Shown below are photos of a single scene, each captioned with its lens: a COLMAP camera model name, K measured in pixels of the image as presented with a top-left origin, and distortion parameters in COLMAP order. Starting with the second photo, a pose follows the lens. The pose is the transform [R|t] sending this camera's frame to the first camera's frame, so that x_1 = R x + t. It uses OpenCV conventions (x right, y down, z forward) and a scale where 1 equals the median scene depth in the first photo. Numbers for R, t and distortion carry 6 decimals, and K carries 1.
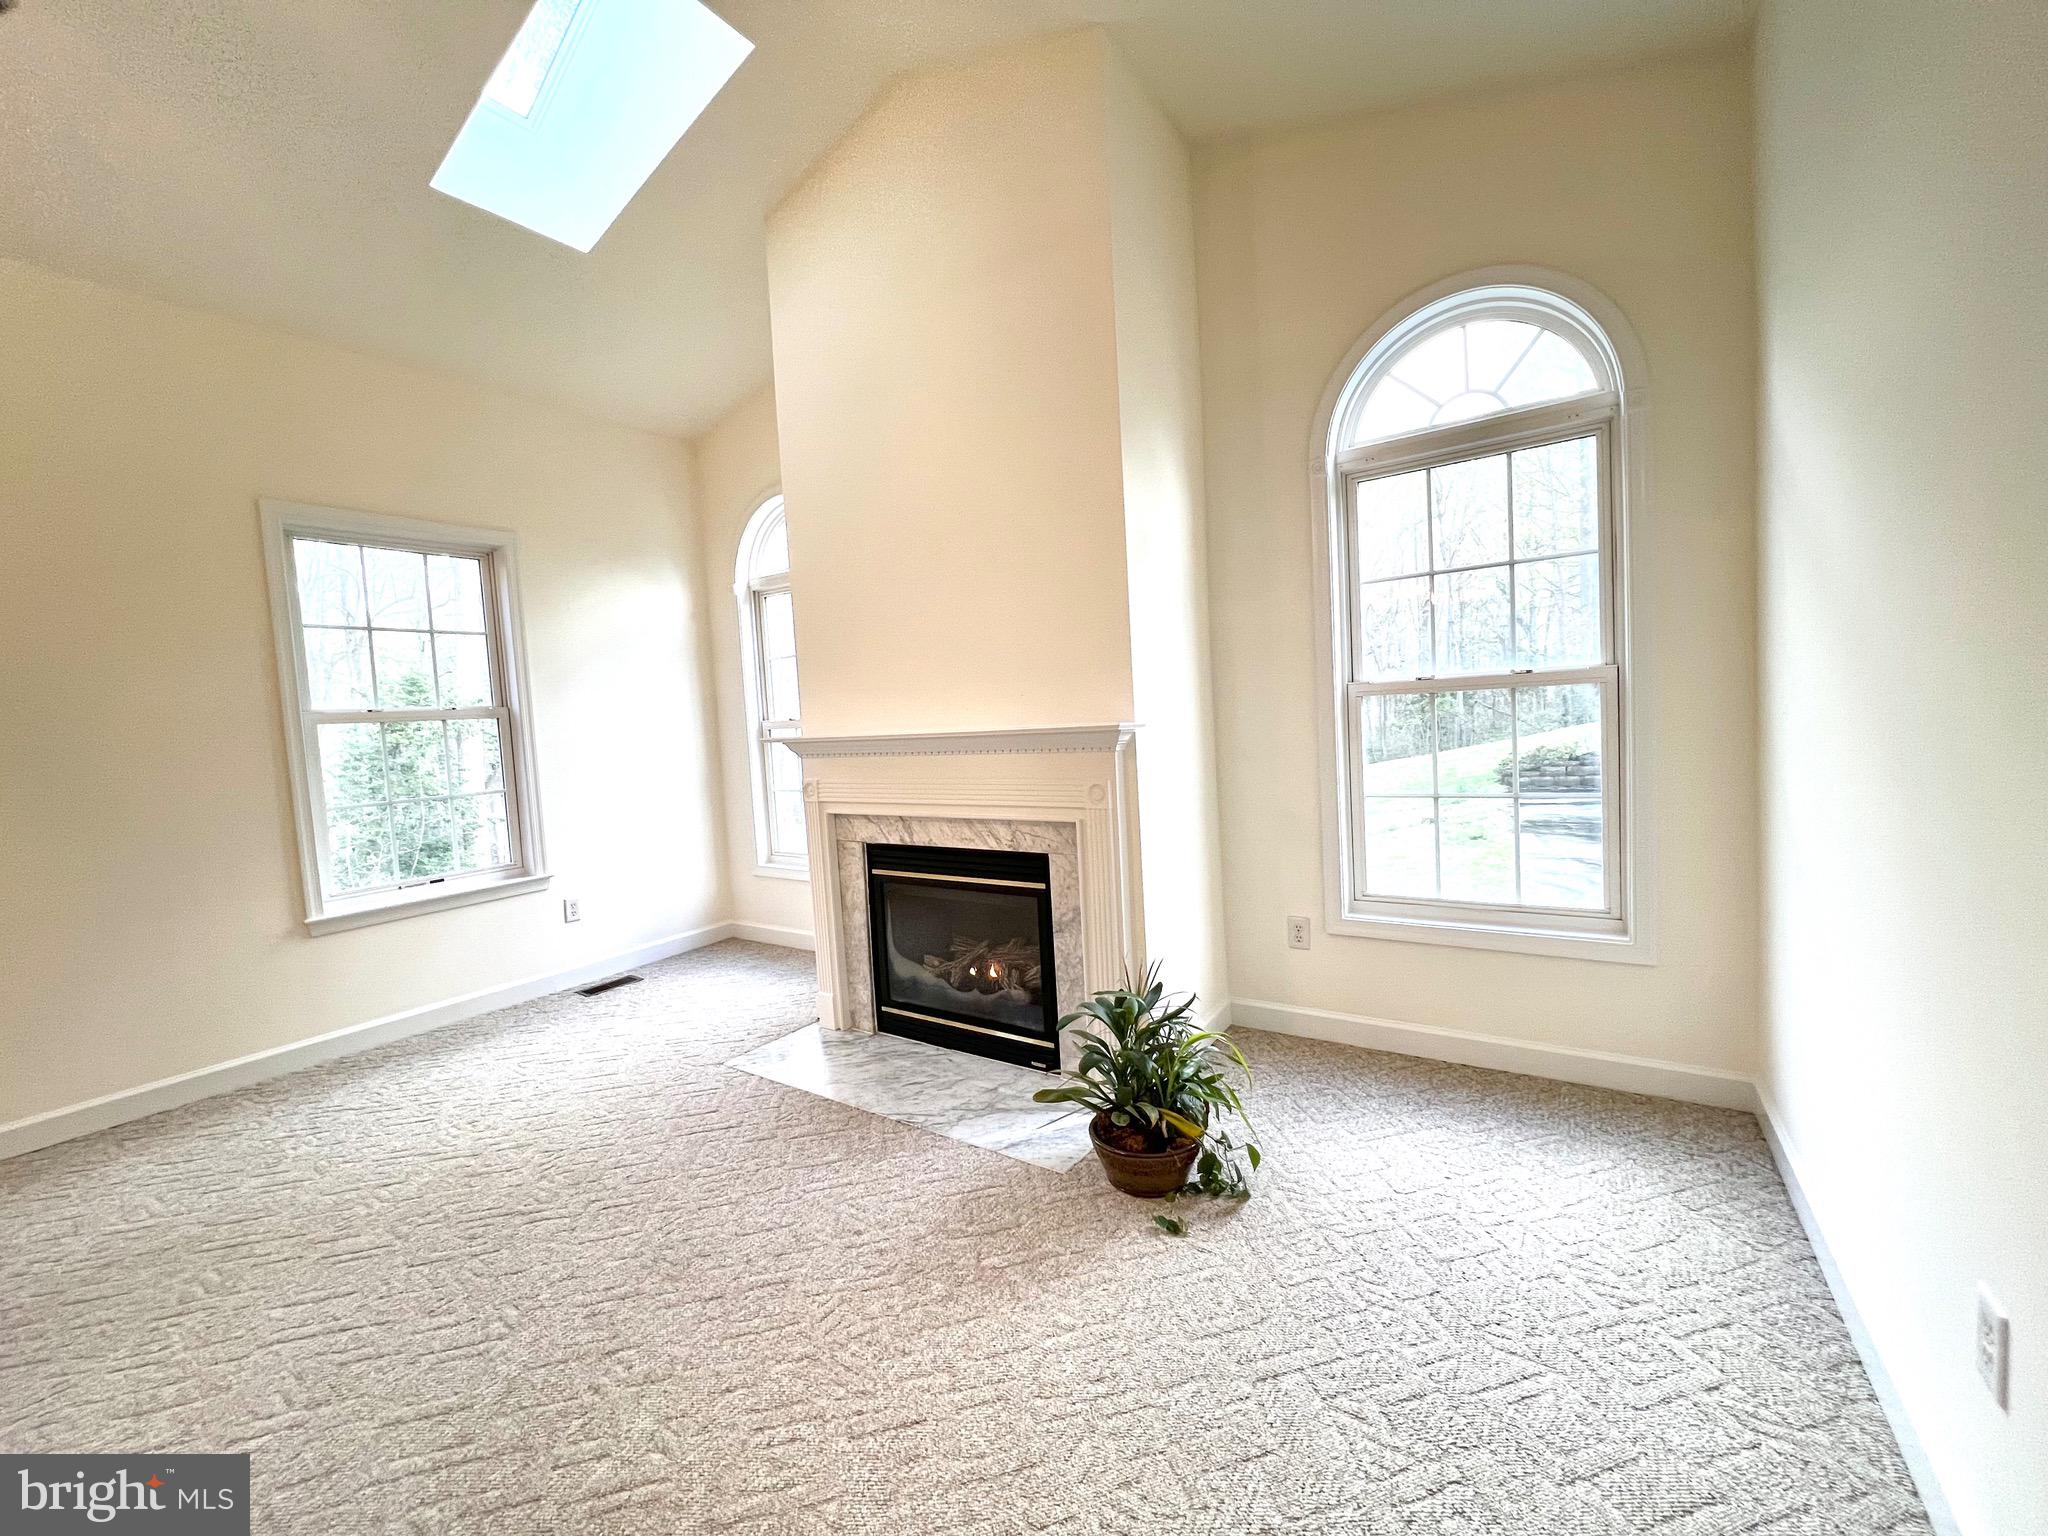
lens RADIAL K [[815.6, 0, 1021.0], [0, 815.6, 765.8], [0, 0, 1]] dist [-0.002227, 0.000450]
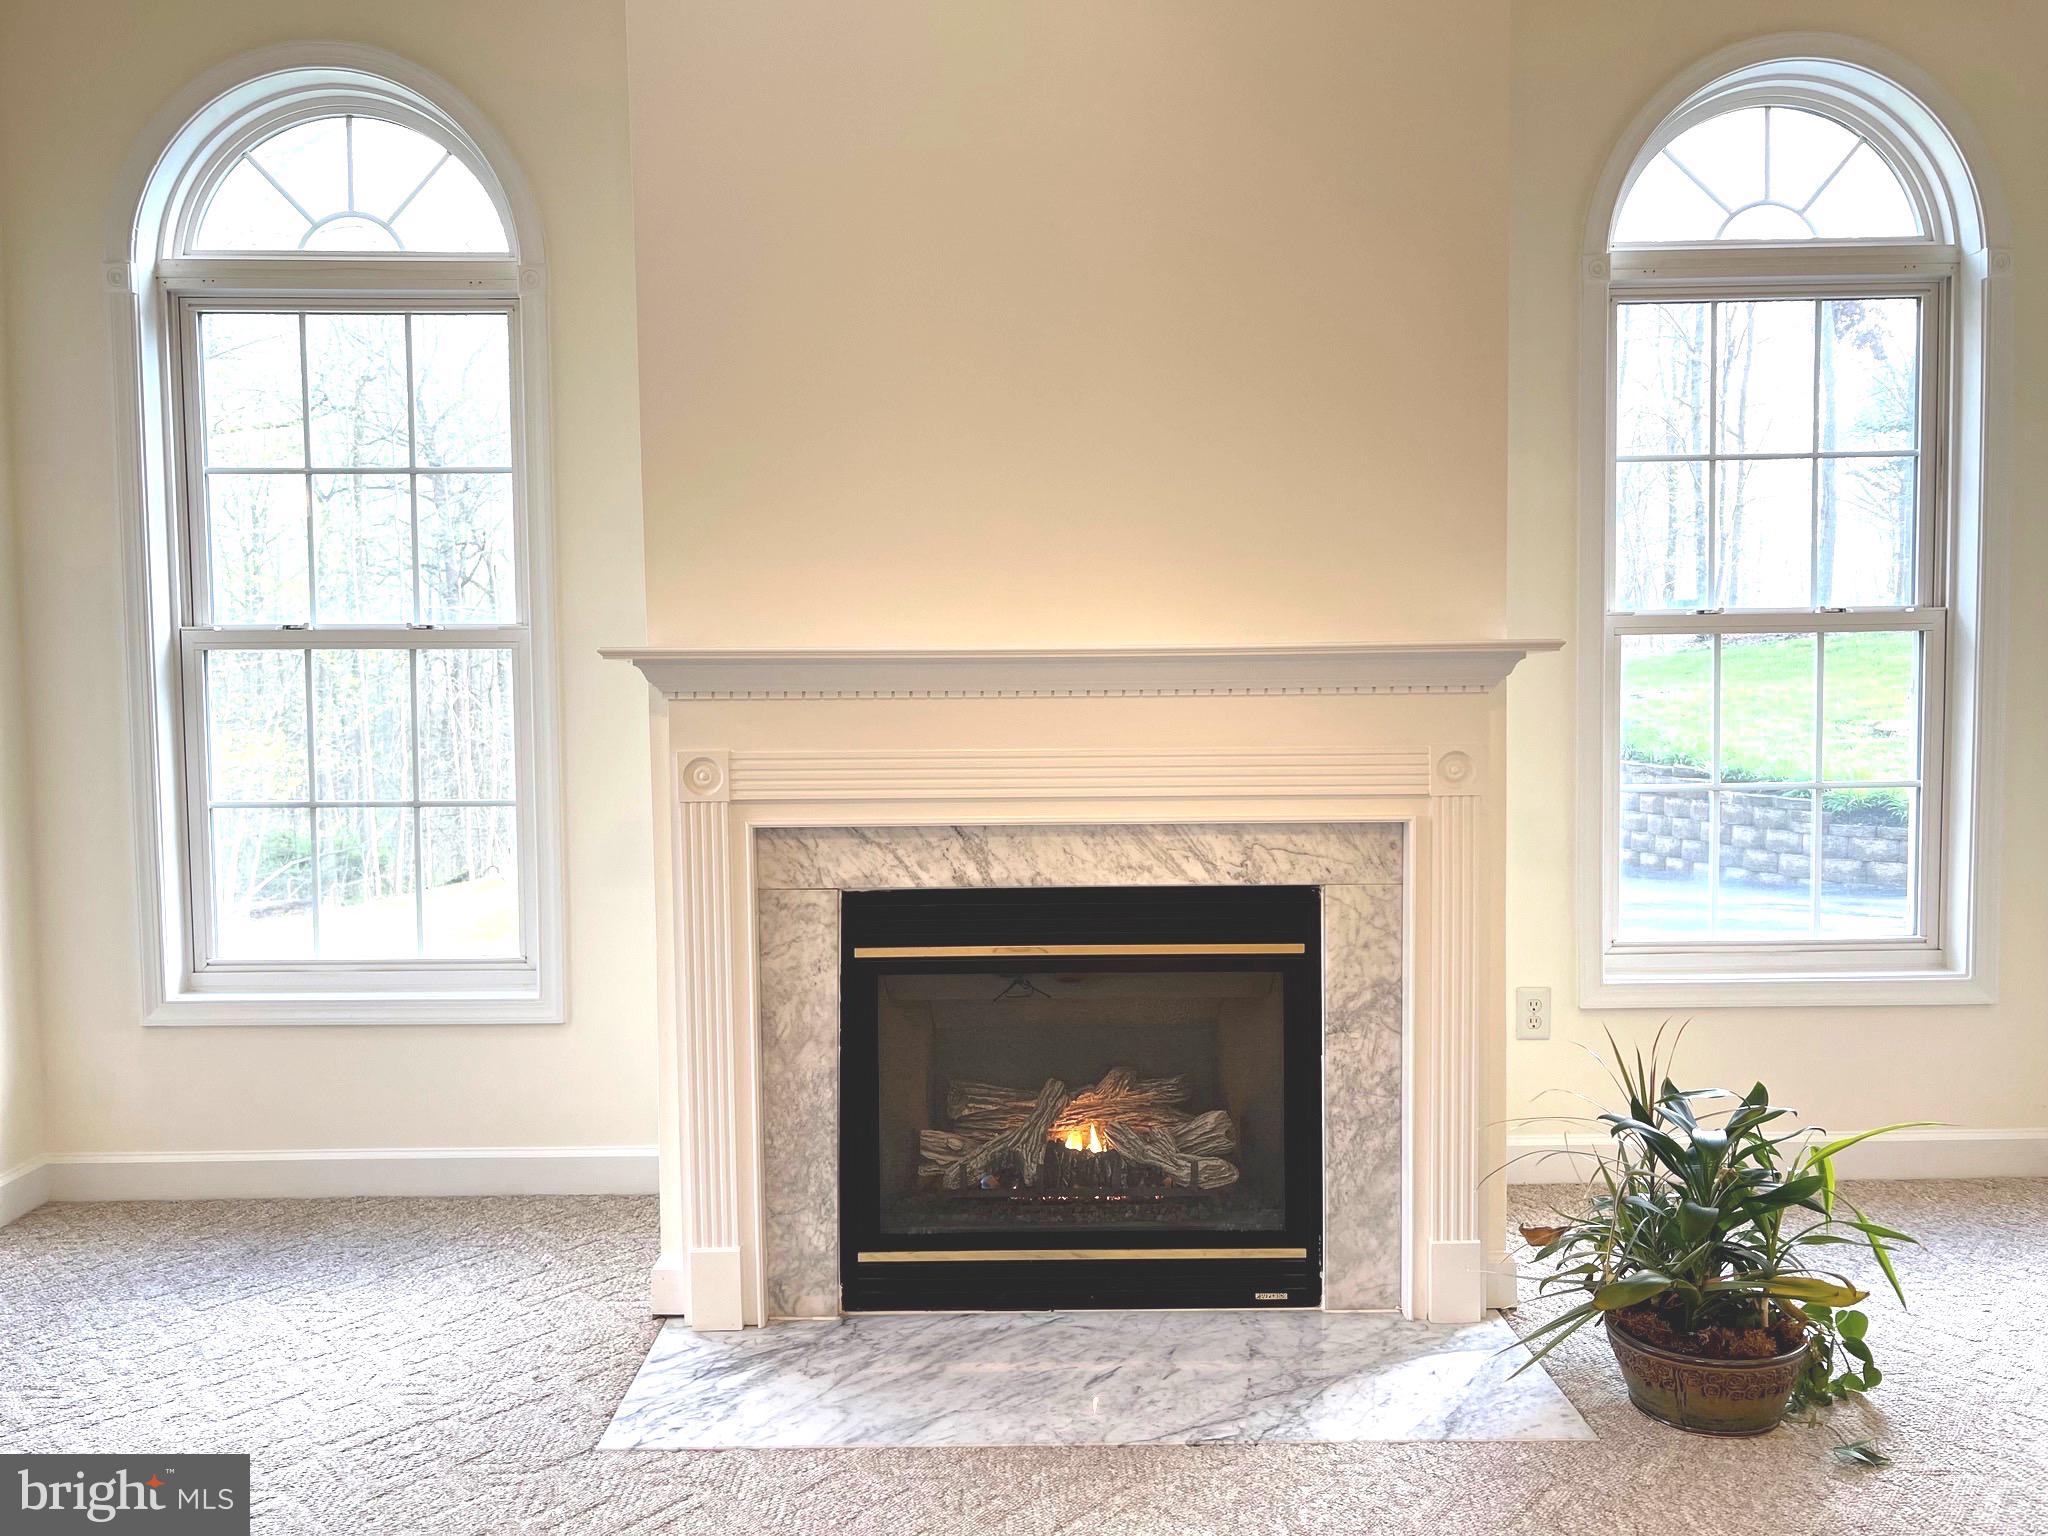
lens RADIAL K [[1571.3, 0, 1023.2], [0, 1571.3, 761.0], [0, 0, 1]] dist [0.010012, 0.001301]
pose [[0.820548, 0.021010, 0.571191, -0.668010], [-0.000071, 0.999328, -0.036655, 0.060491], [-0.571577, 0.030037, 0.819998, 0.251035]]
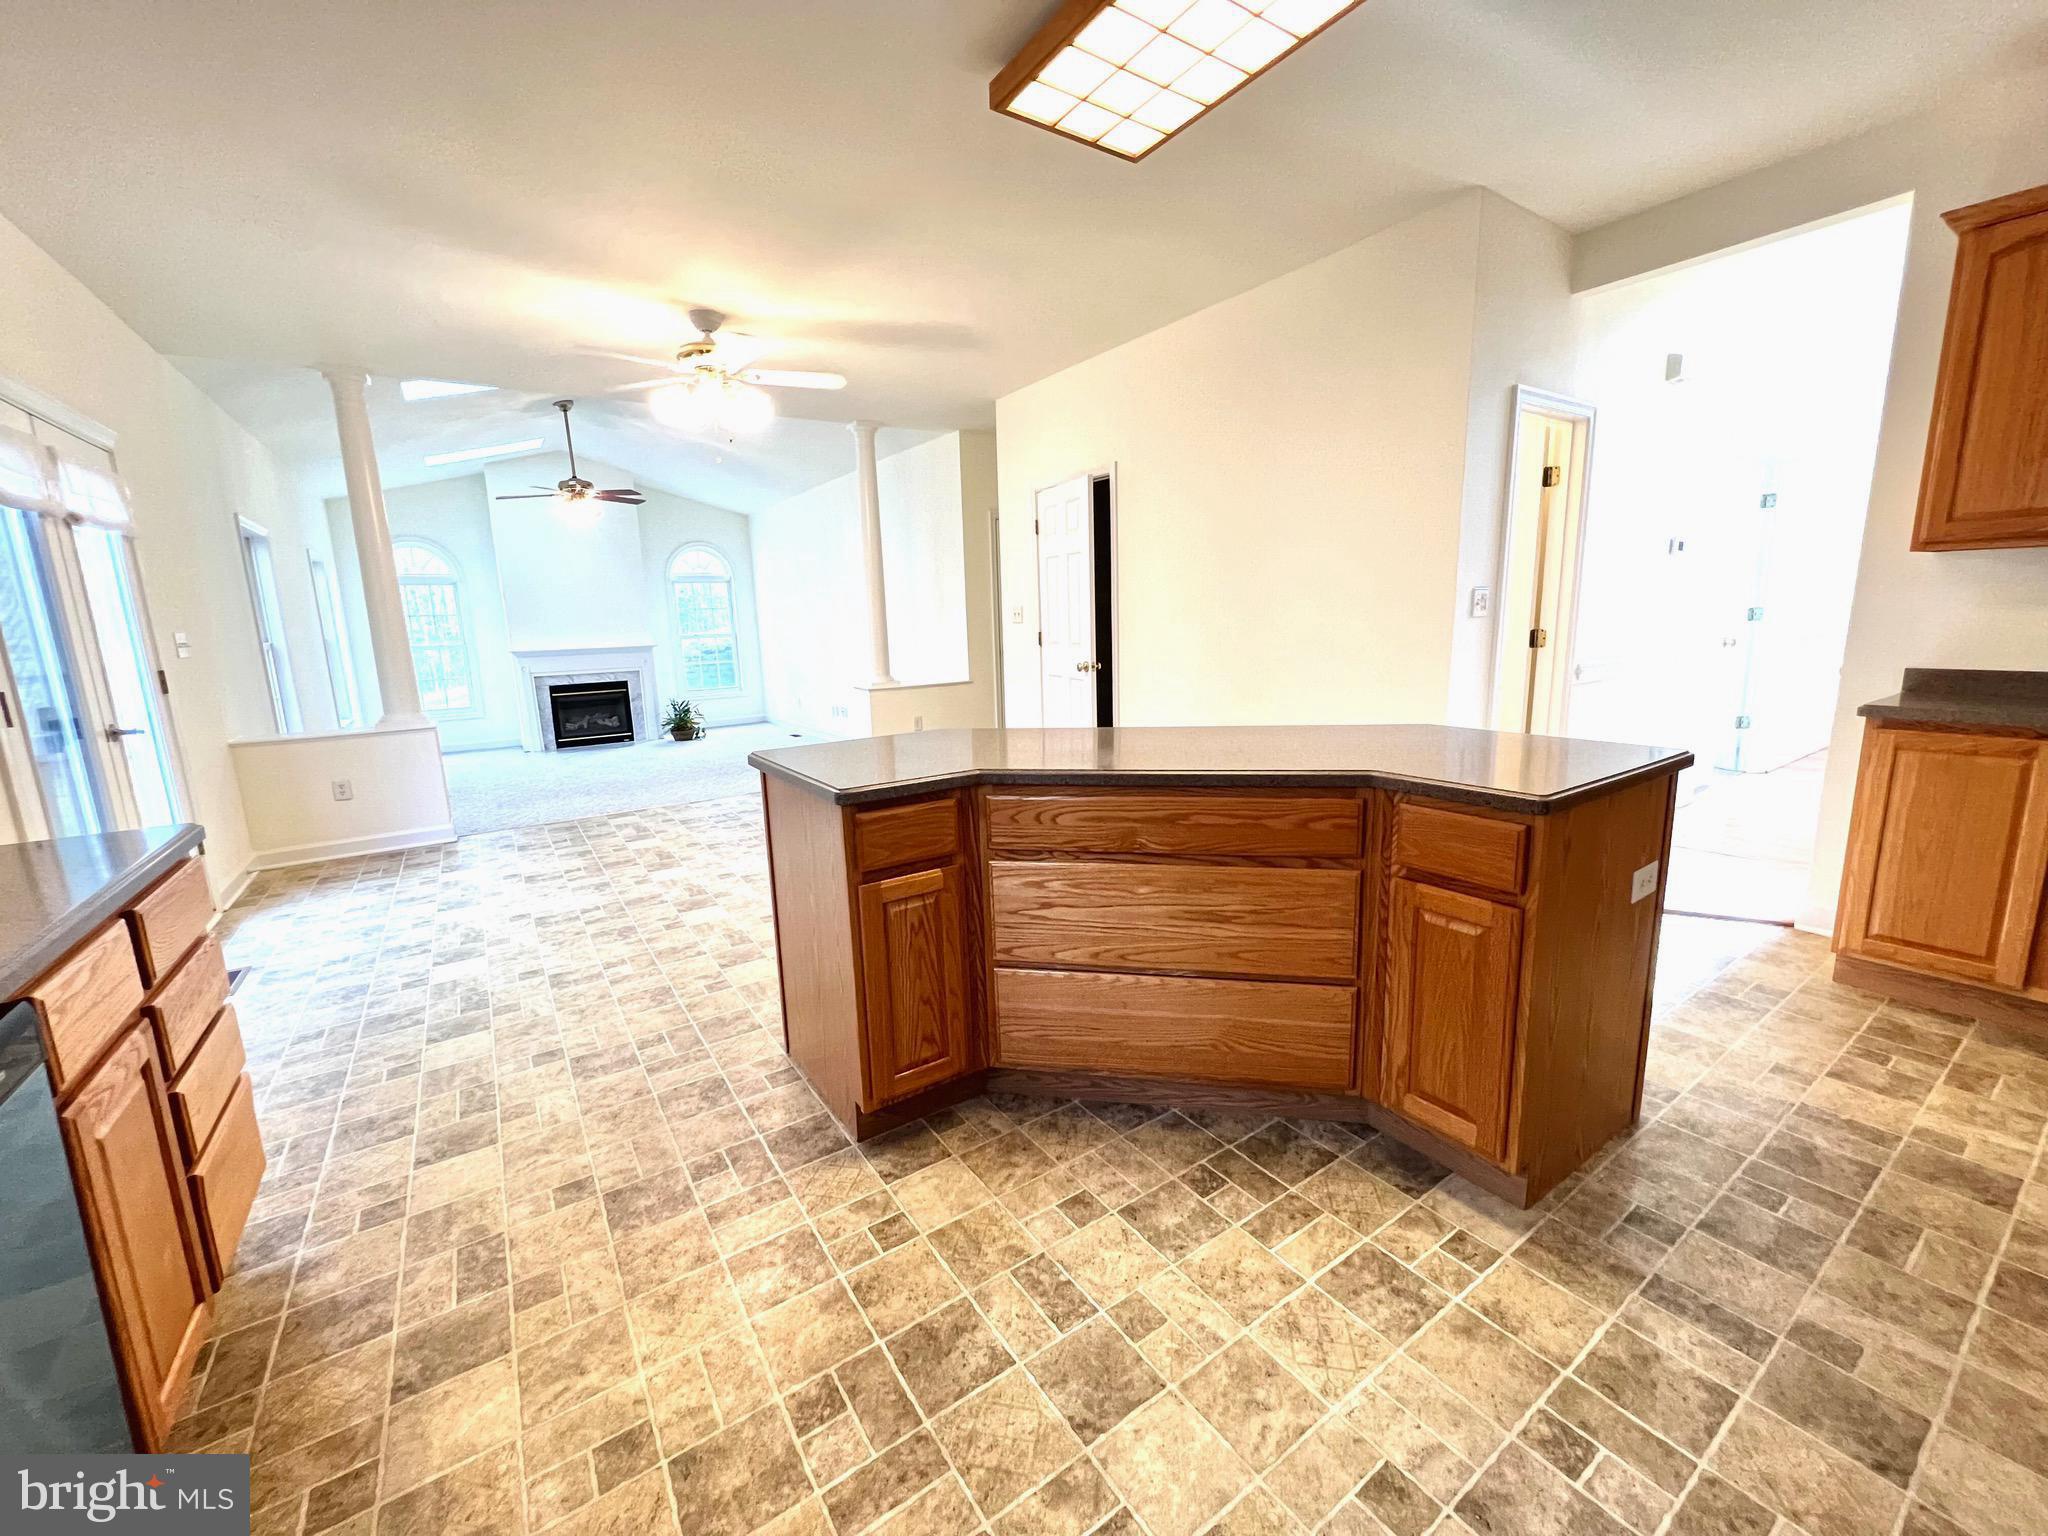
lens RADIAL K [[815.6, 0, 1013.6], [0, 815.6, 758.4], [0, 0, 1]] dist [-0.002227, 0.000450]
pose [[0.379953, -0.114584, 0.917881, -2.581690], [0.072019, 0.992950, 0.094143, 0.221876], [-0.922198, 0.030335, 0.385527, -1.925083]]
